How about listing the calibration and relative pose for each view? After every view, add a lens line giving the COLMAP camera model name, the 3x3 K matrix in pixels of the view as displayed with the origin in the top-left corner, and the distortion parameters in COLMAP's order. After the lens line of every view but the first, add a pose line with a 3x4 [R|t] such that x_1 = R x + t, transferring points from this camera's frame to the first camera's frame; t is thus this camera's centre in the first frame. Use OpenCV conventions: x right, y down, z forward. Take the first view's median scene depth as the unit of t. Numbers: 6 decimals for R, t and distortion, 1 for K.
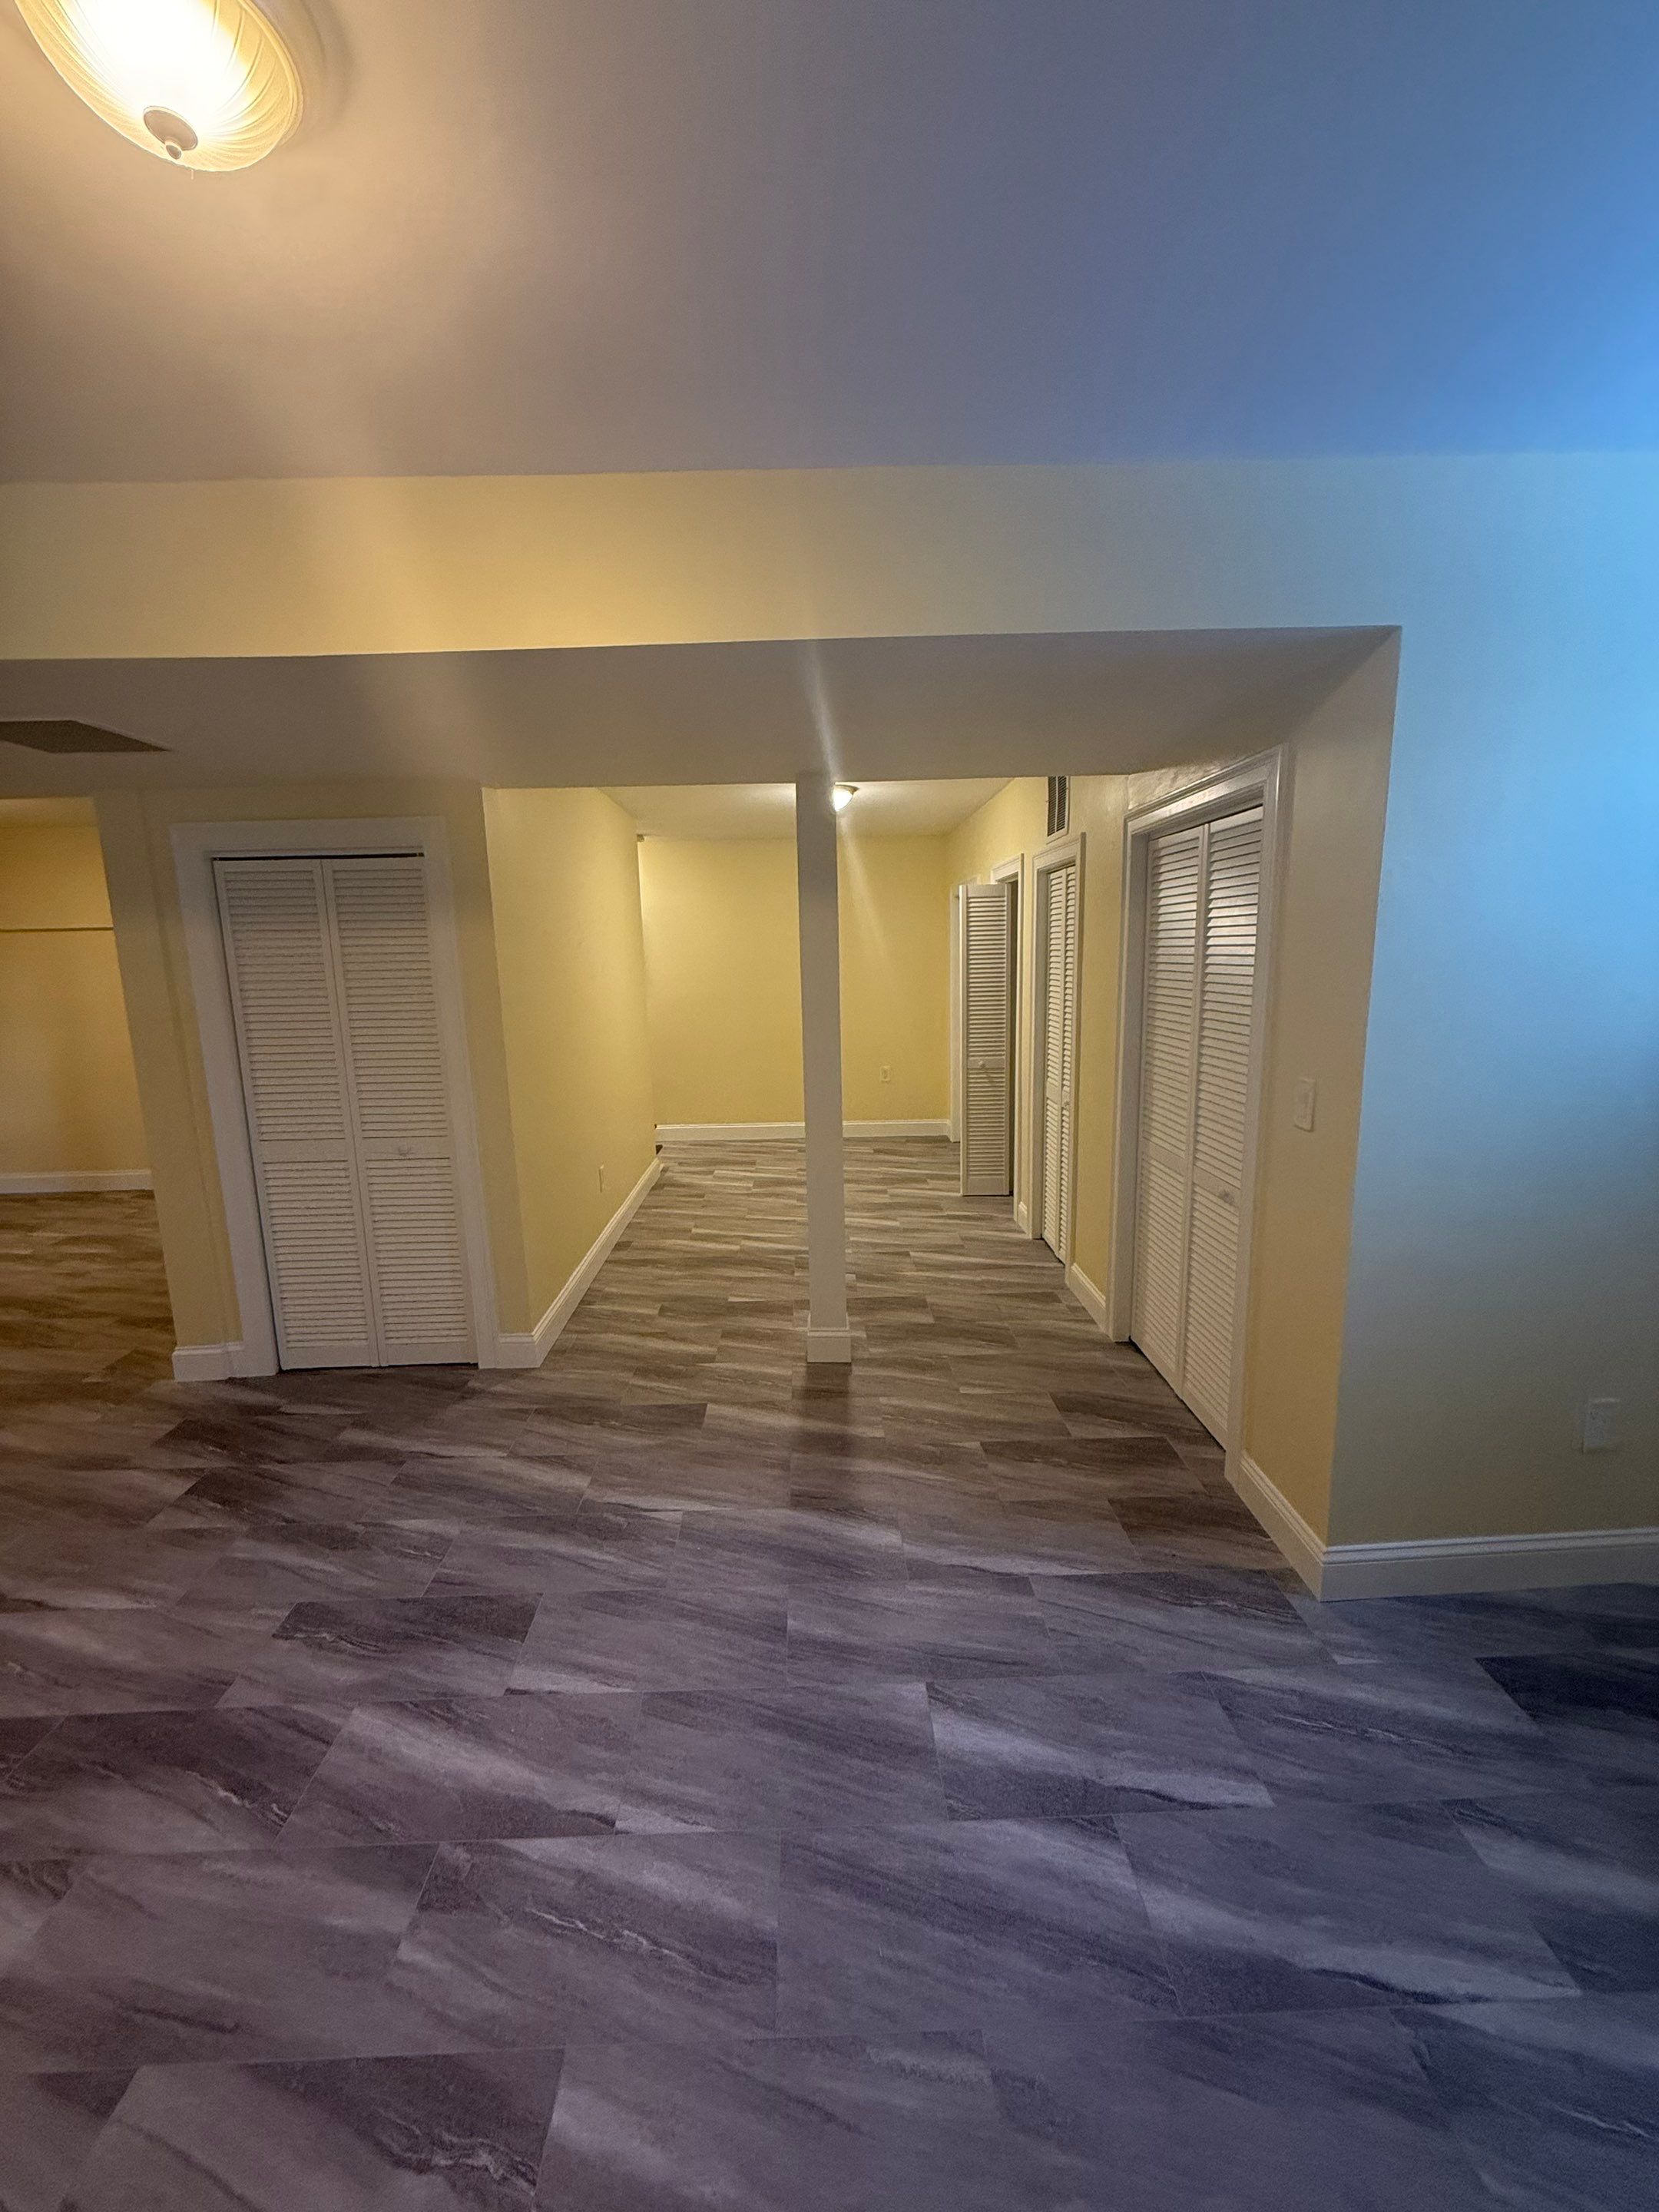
lens RADIAL K [[877.9, 0, 826.9], [0, 877.9, 1099.9], [0, 0, 1]] dist [0.000961, -0.000277]
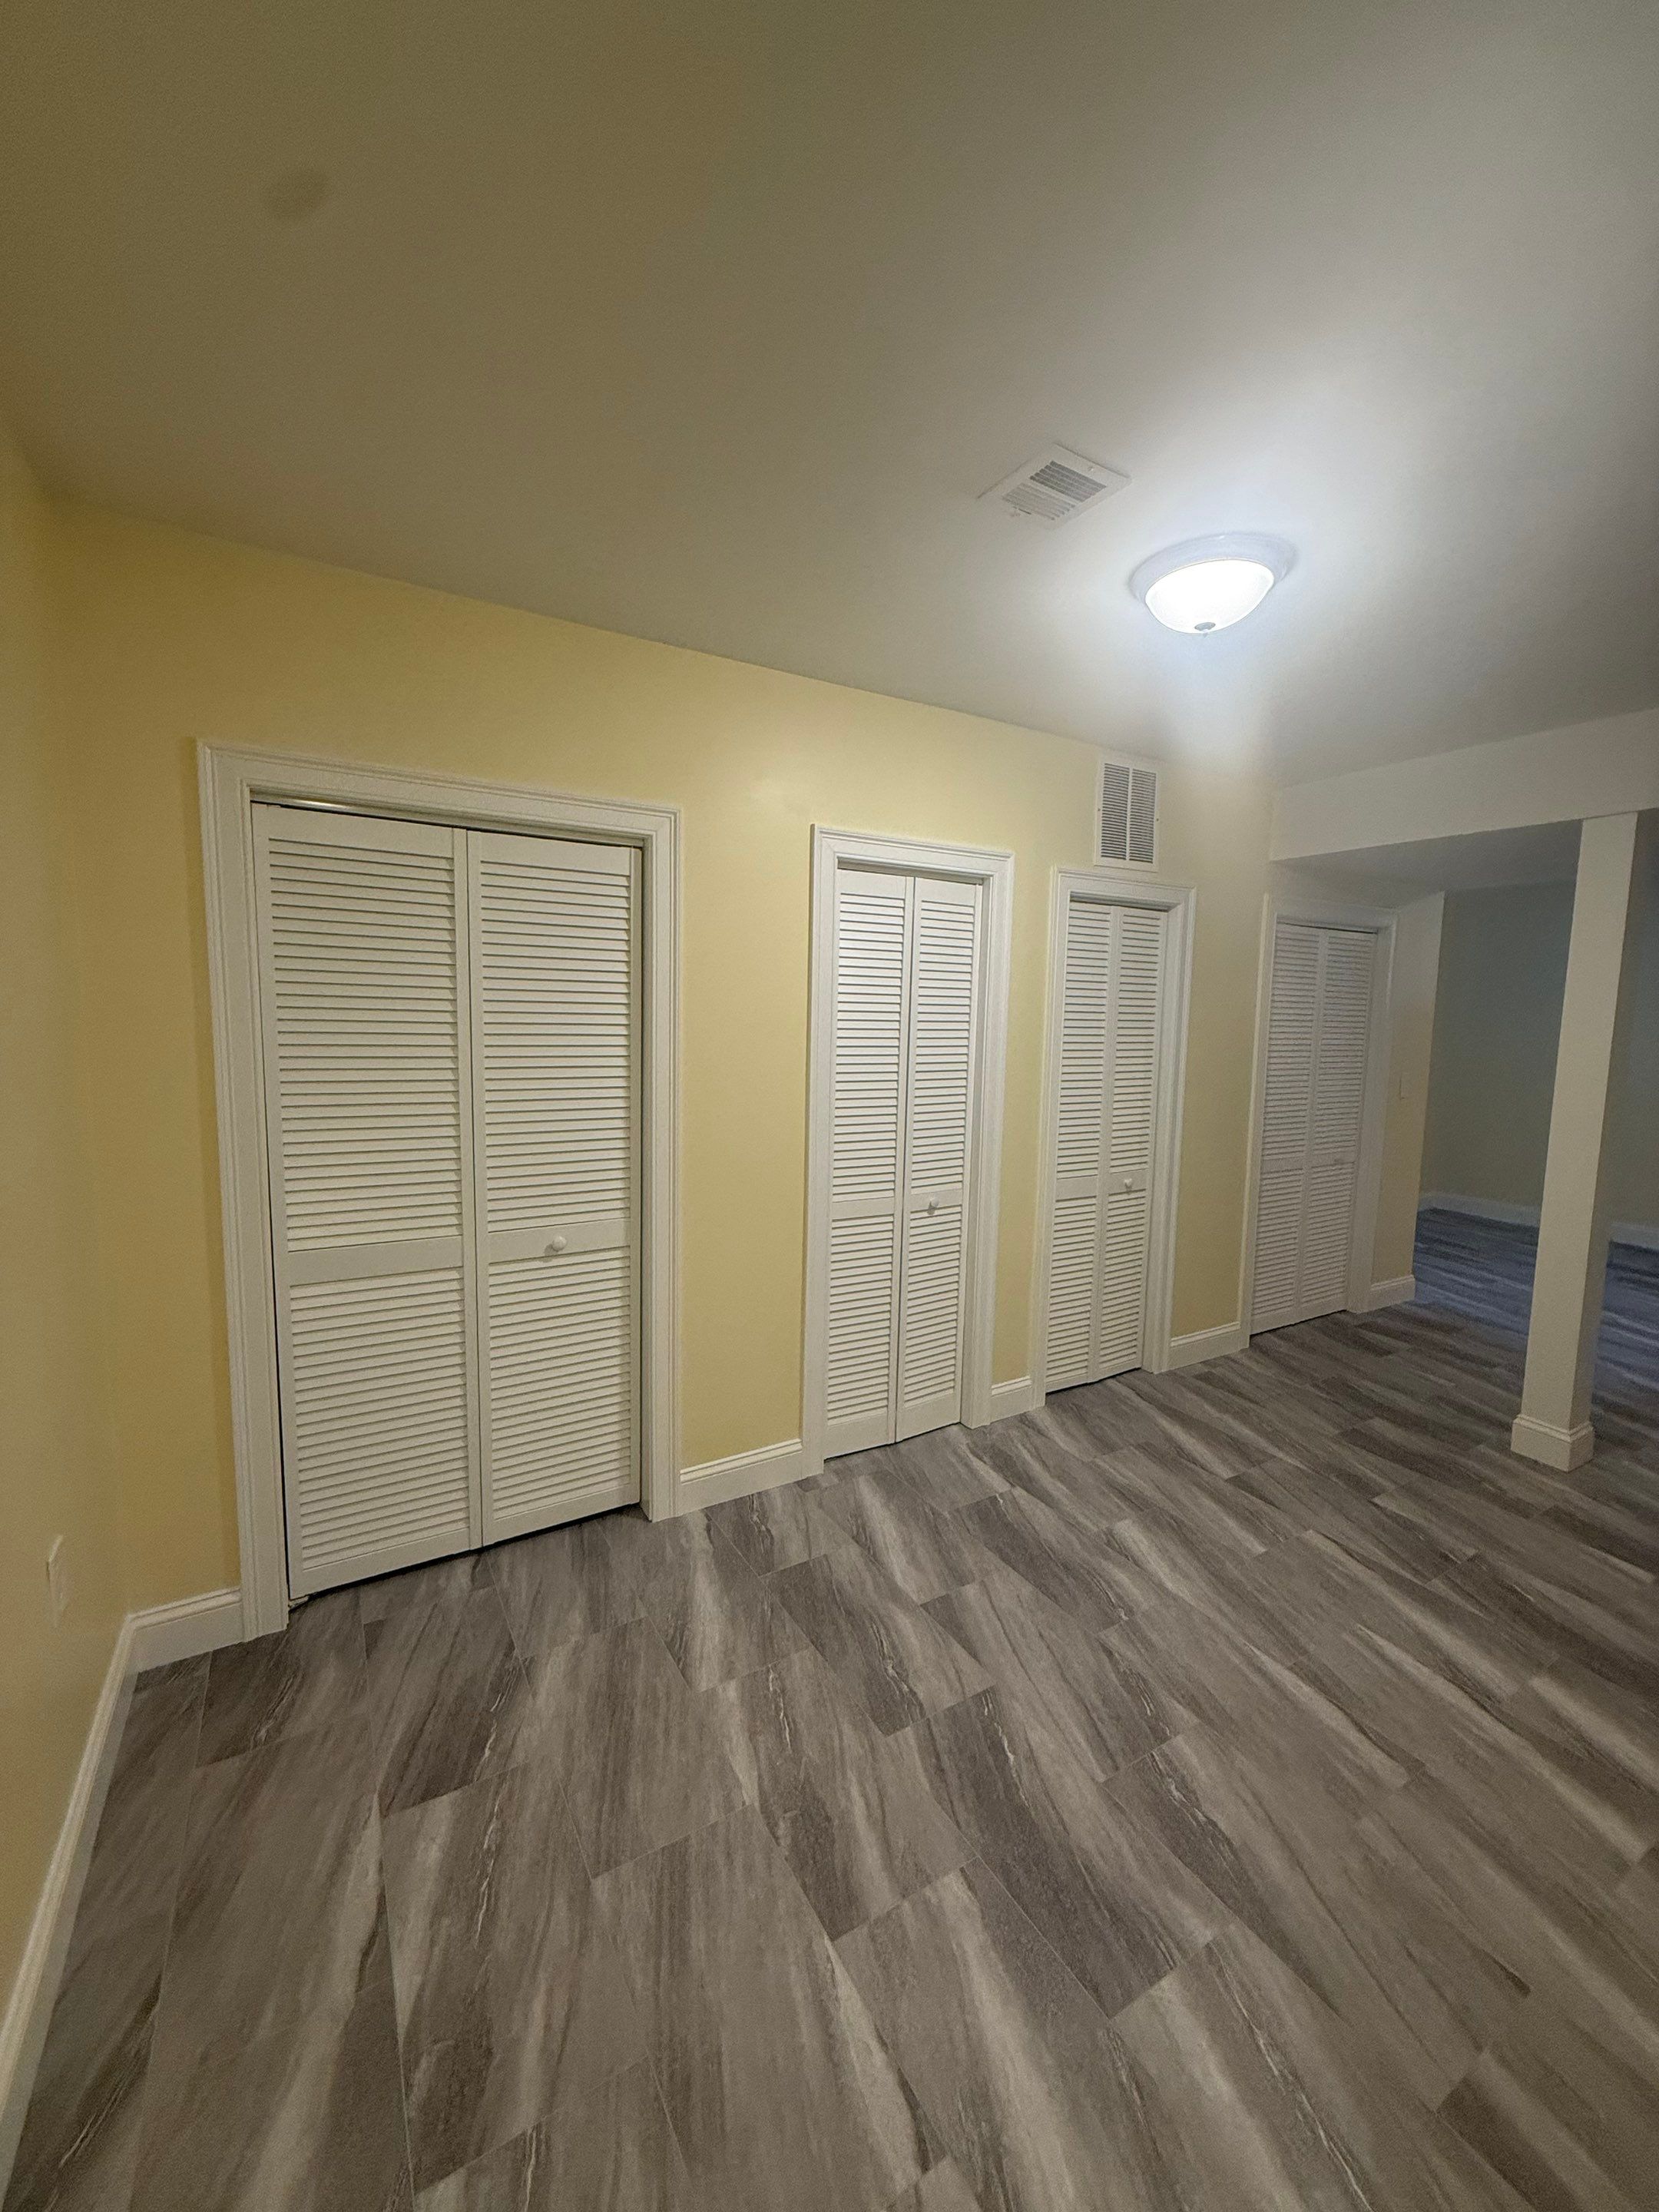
lens RADIAL K [[877.9, 0, 825.0], [0, 877.9, 1102.4], [0, 0, 1]] dist [0.000961, -0.000277]
pose [[-0.480035, -0.081390, 0.873466, -0.468875], [0.137350, 0.976434, 0.166468, -0.371090], [-0.866430, 0.199881, -0.457544, 2.366243]]
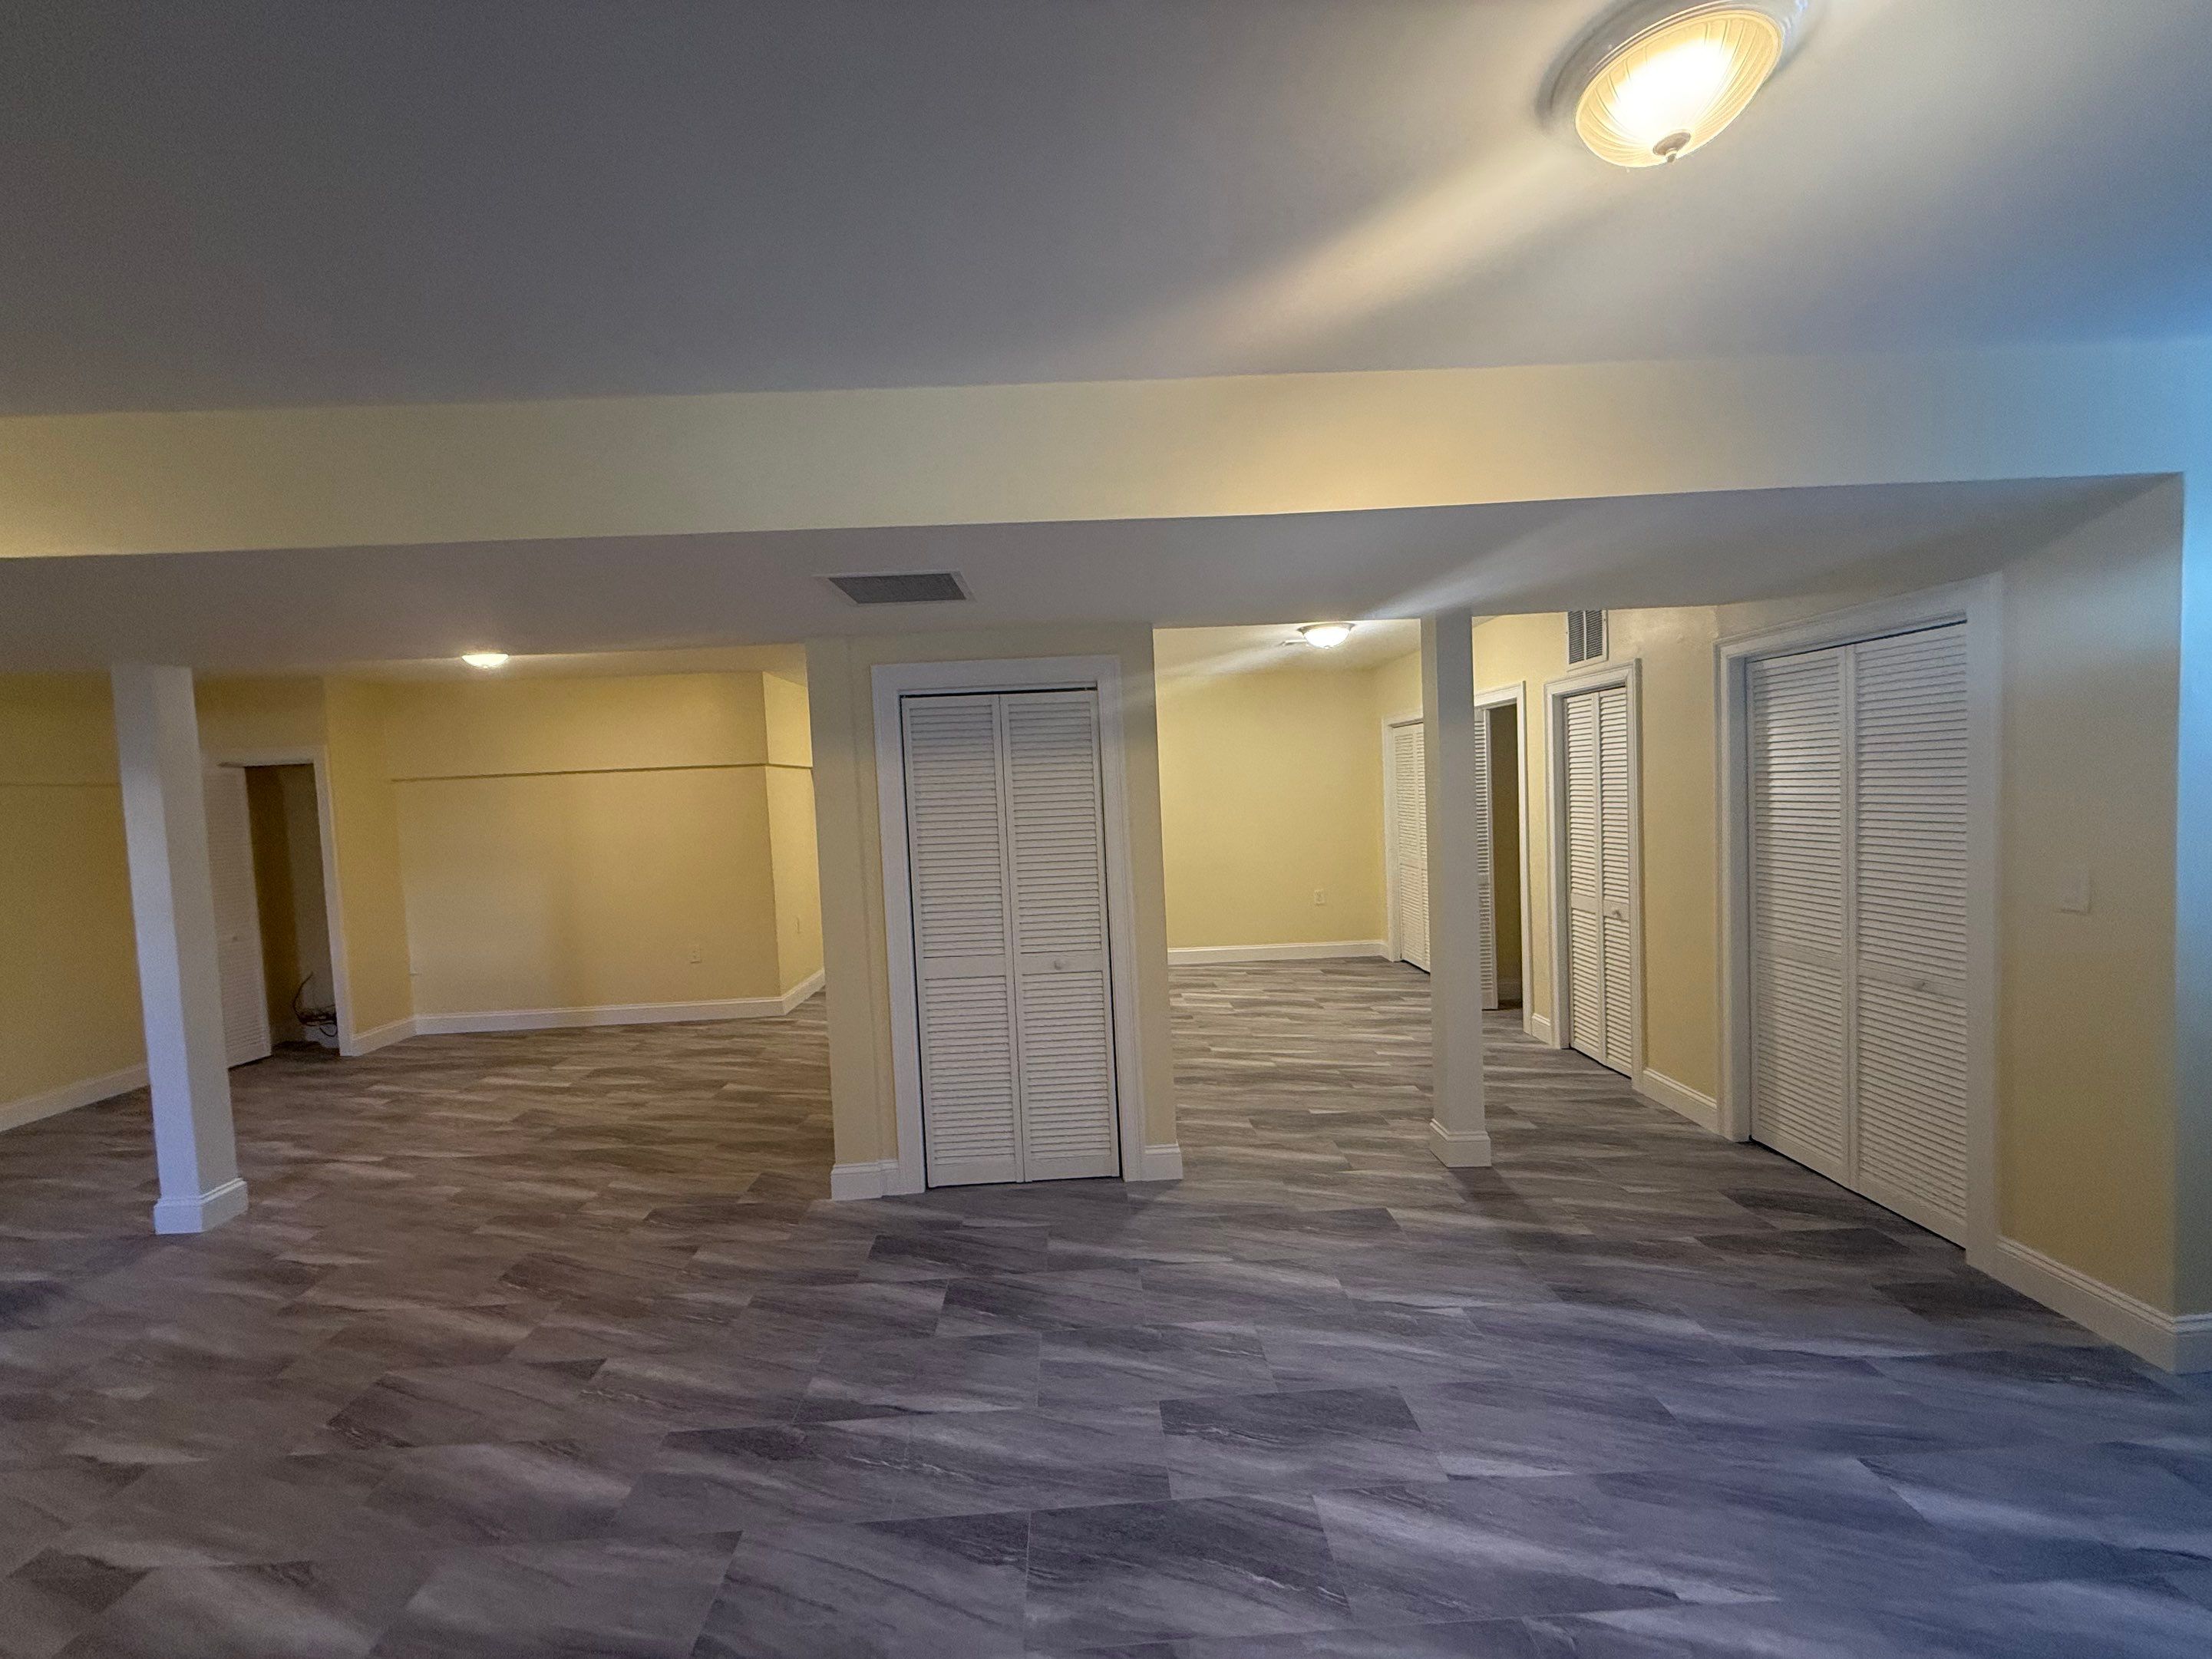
lens RADIAL K [[877.8, 0, 1099.1], [0, 877.8, 829.1], [0, 0, 1]] dist [0.000961, -0.000277]
pose [[0.999764, -0.021529, 0.003028, -0.492777], [0.021737, 0.992523, -0.120105, 0.026891], [-0.000420, 0.120143, 0.992757, -0.065850]]
